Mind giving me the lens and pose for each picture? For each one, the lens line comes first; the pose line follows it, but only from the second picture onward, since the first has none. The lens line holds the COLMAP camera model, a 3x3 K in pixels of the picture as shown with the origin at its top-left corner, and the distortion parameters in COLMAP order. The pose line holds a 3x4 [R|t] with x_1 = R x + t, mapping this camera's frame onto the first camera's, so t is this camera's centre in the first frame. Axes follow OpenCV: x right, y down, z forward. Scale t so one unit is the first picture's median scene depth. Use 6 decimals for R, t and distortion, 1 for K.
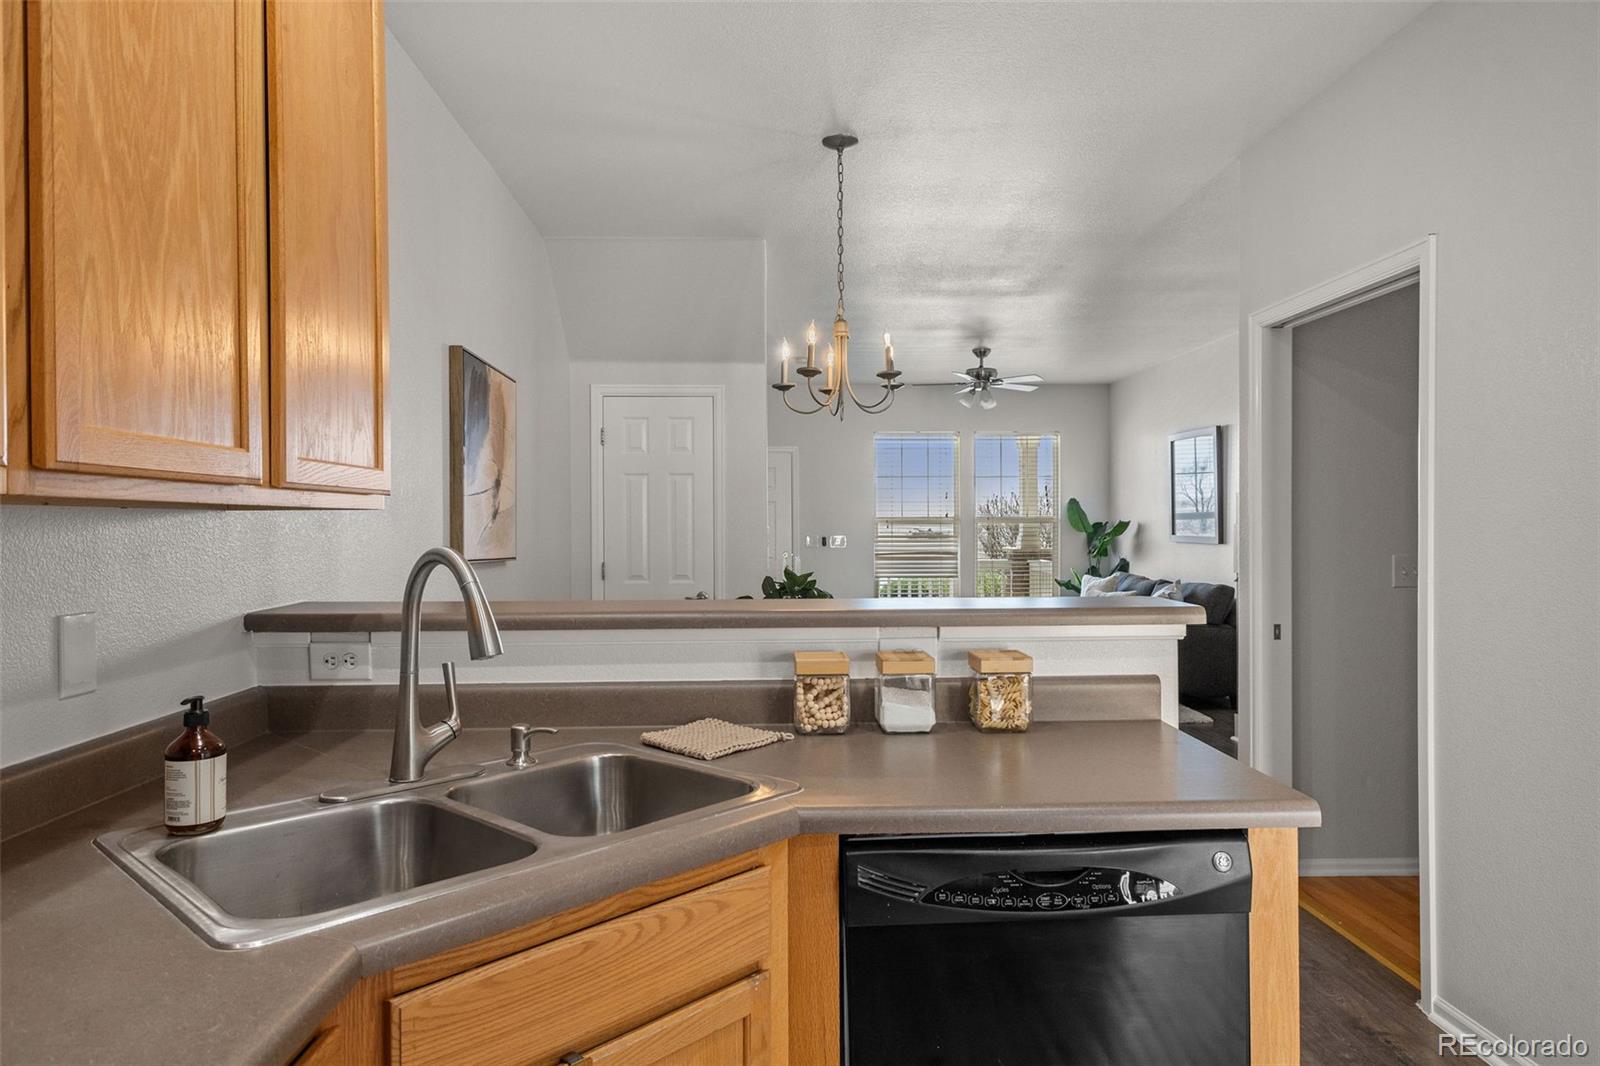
lens RADIAL K [[1009.7, 0, 796.8], [0, 1009.7, 528.3], [0, 0, 1]] dist [0.016709, -0.002917]
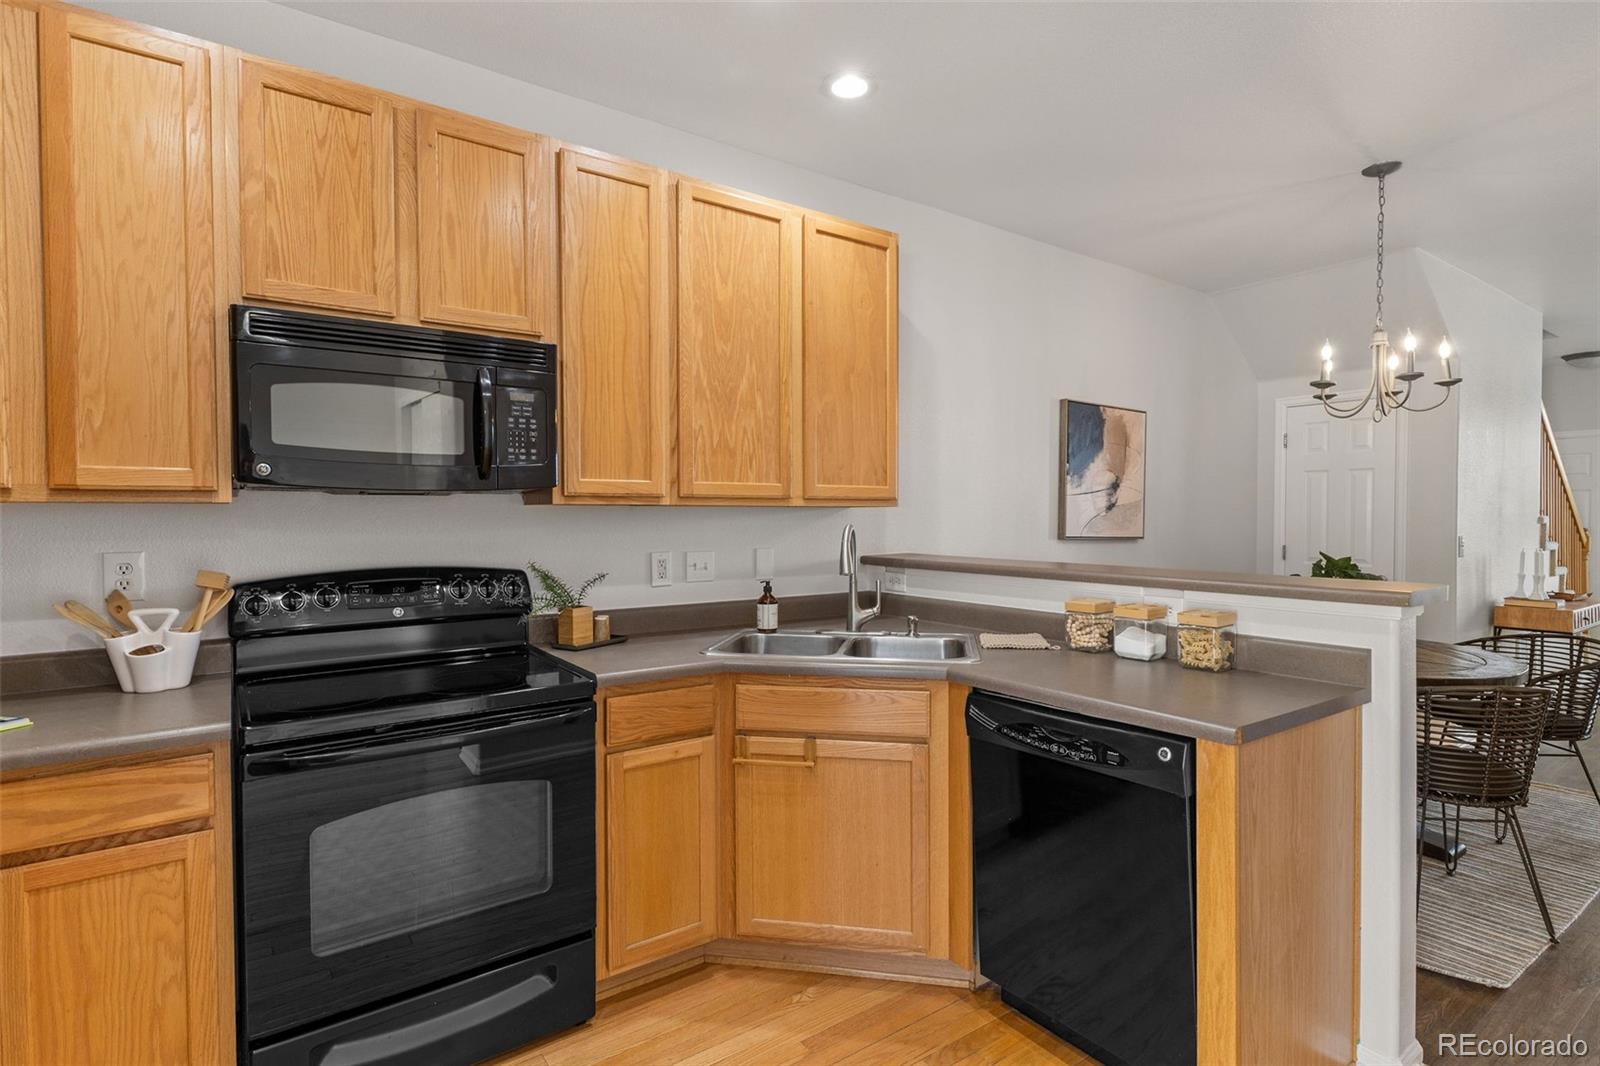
lens RADIAL K [[793.8, 0, 798.6], [0, 793.8, 531.3], [0, 0, 1]] dist [0.016246, -0.006891]
pose [[0.550658, 0.021822, -0.834446, 0.799892], [-0.004936, 0.999726, 0.022887, -0.004798], [0.834717, -0.008484, 0.550614, -0.030827]]
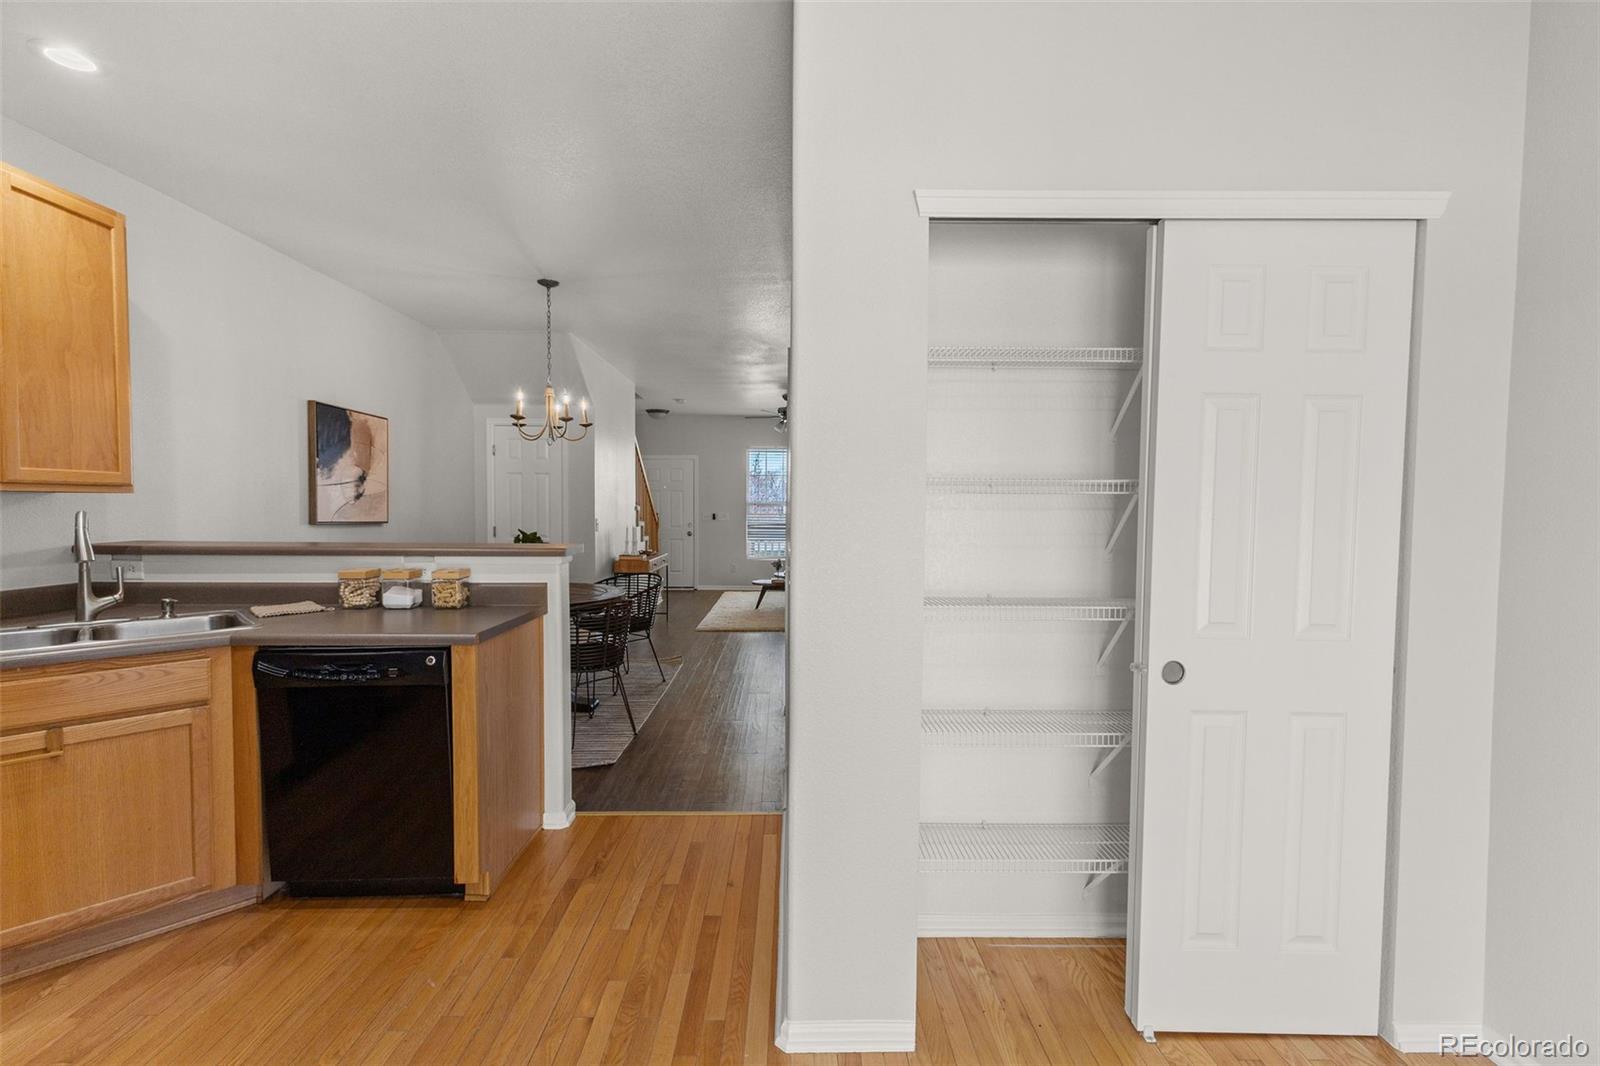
lens RADIAL K [[689.2, 0, 798.5], [0, 689.2, 529.5], [0, 0, 1]] dist [0.015986, -0.004436]
pose [[0.999695, 0.012585, -0.021261, 0.928588], [-0.011929, 0.999457, 0.030705, -0.004463], [0.021636, -0.030442, 0.999302, -0.340866]]
